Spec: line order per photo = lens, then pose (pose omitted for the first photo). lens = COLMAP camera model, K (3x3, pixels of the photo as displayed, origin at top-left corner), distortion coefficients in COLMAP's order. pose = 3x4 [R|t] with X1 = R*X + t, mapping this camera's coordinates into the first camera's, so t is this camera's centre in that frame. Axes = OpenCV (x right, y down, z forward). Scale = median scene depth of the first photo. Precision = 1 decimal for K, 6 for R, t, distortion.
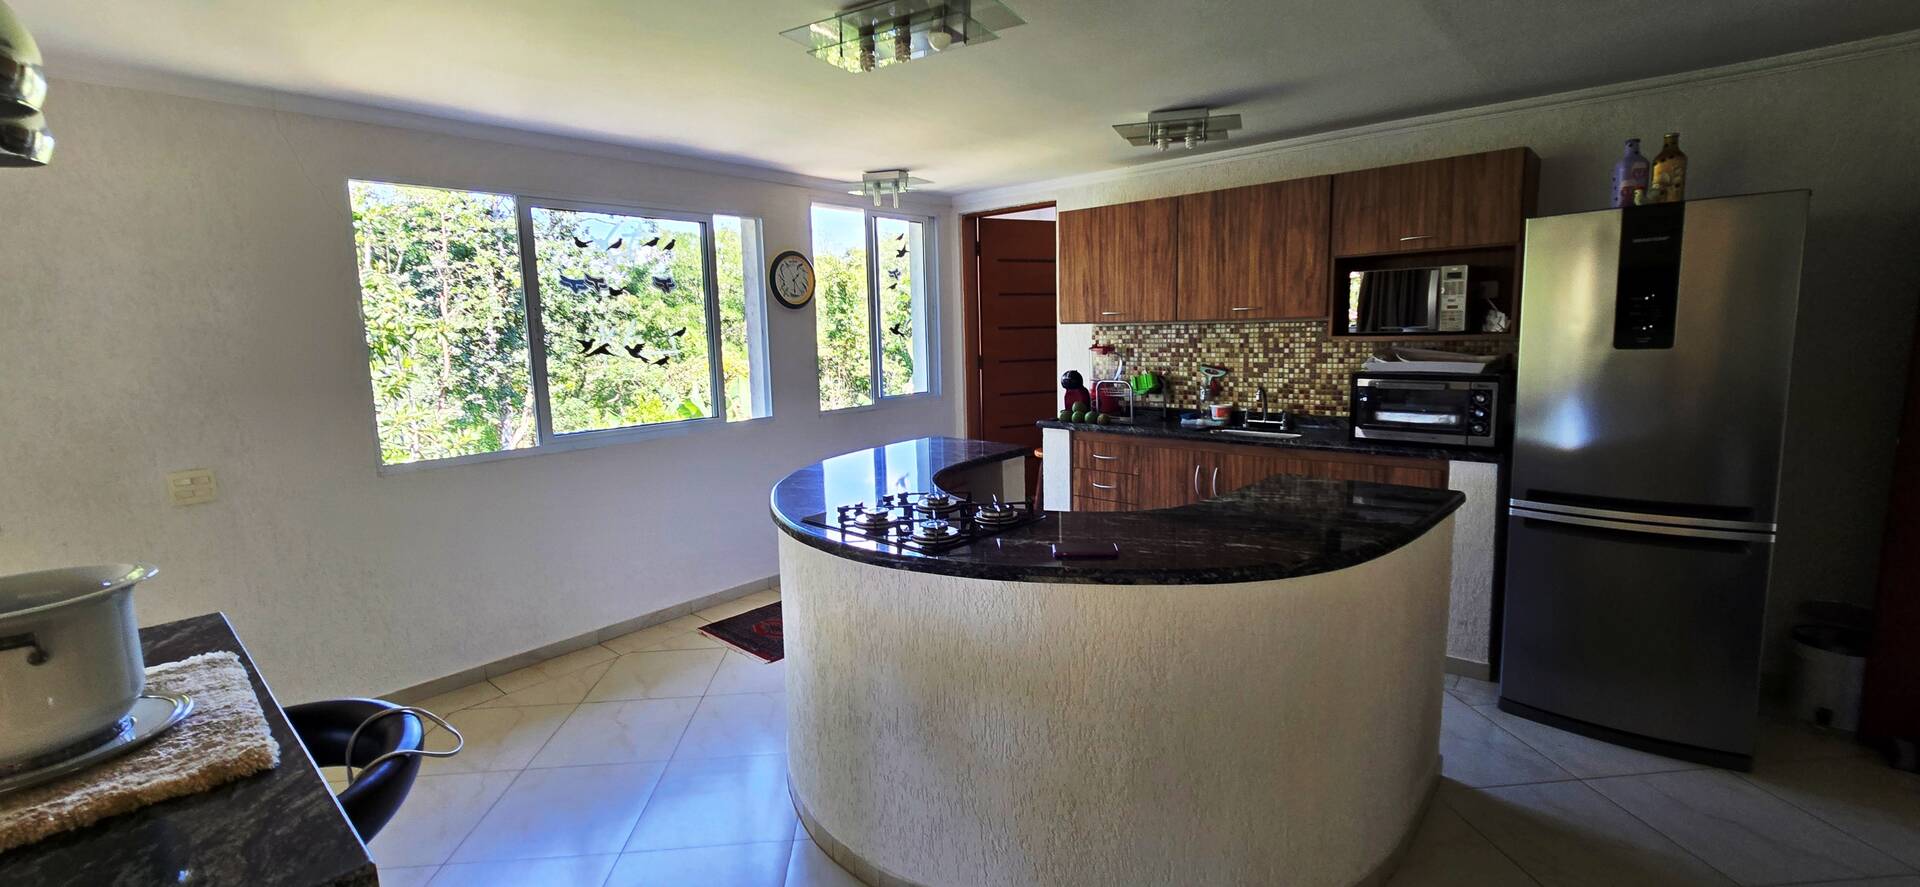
lens RADIAL K [[788.3, 0, 968.6], [0, 788.3, 433.2], [0, 0, 1]] dist [-0.000648, 0.000679]
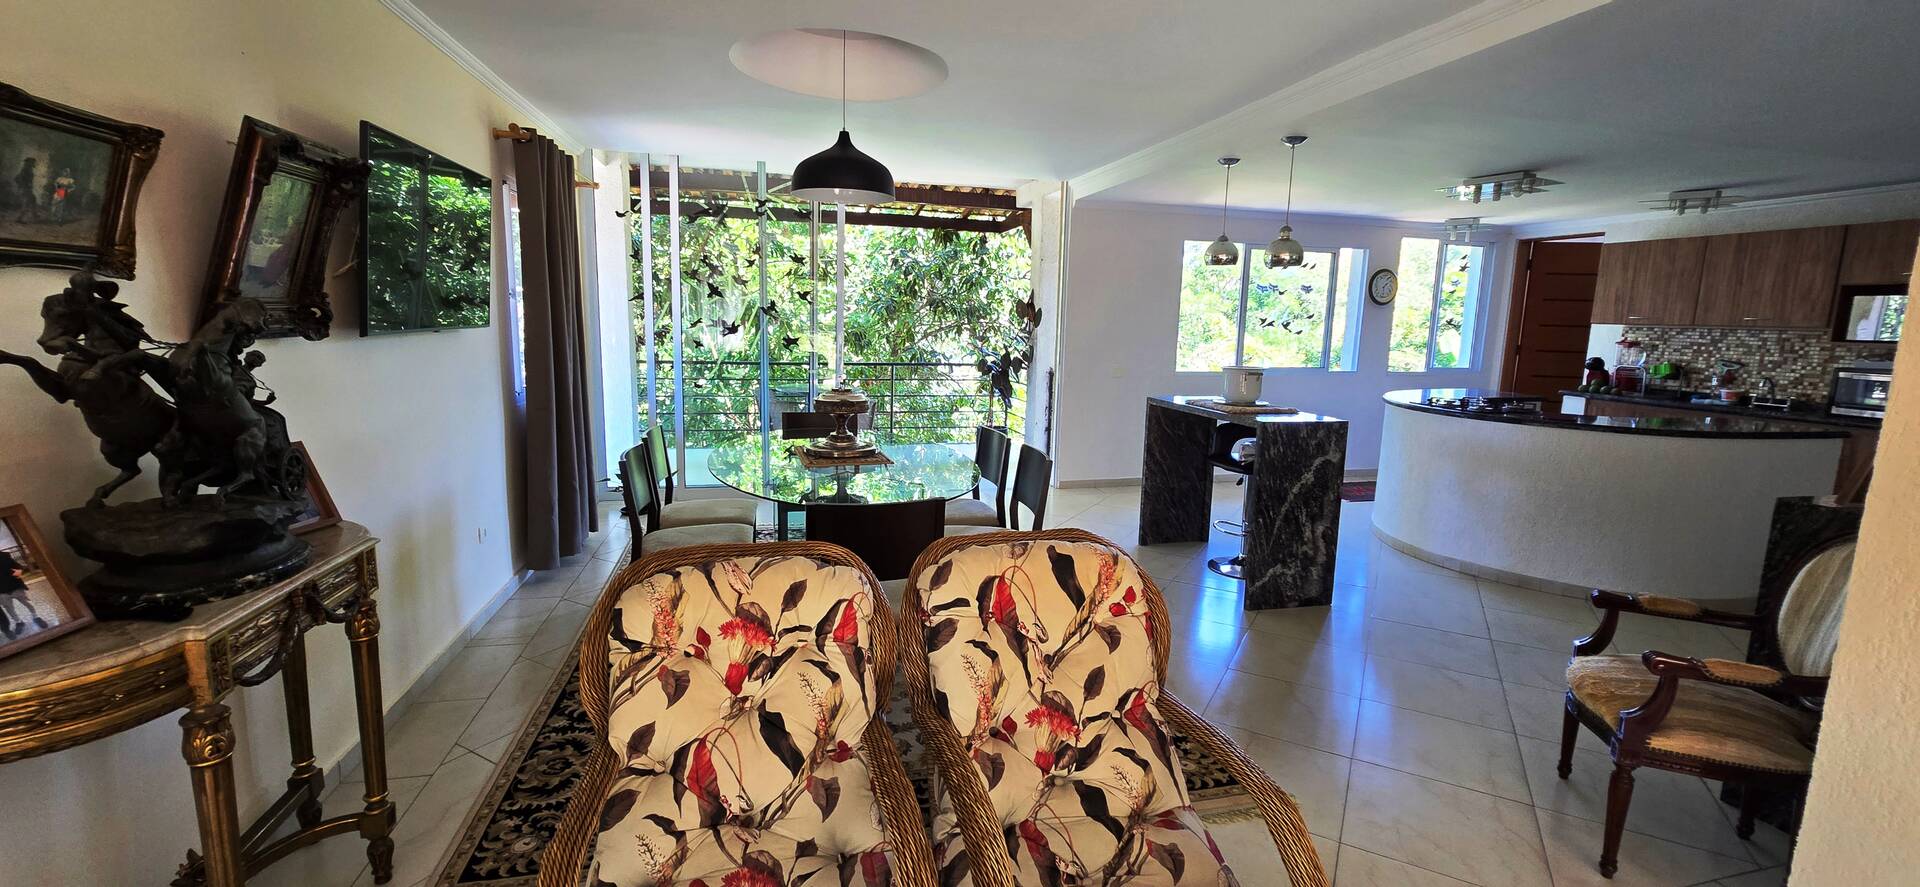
lens RADIAL K [[788.3, 0, 959.3], [0, 788.3, 438.1], [0, 0, 1]] dist [-0.000648, 0.000679]
pose [[0.820939, 0.133218, -0.555259, -0.001407], [-0.121169, 0.990901, 0.058591, 0.123581], [0.558012, 0.019180, 0.829611, -0.828544]]
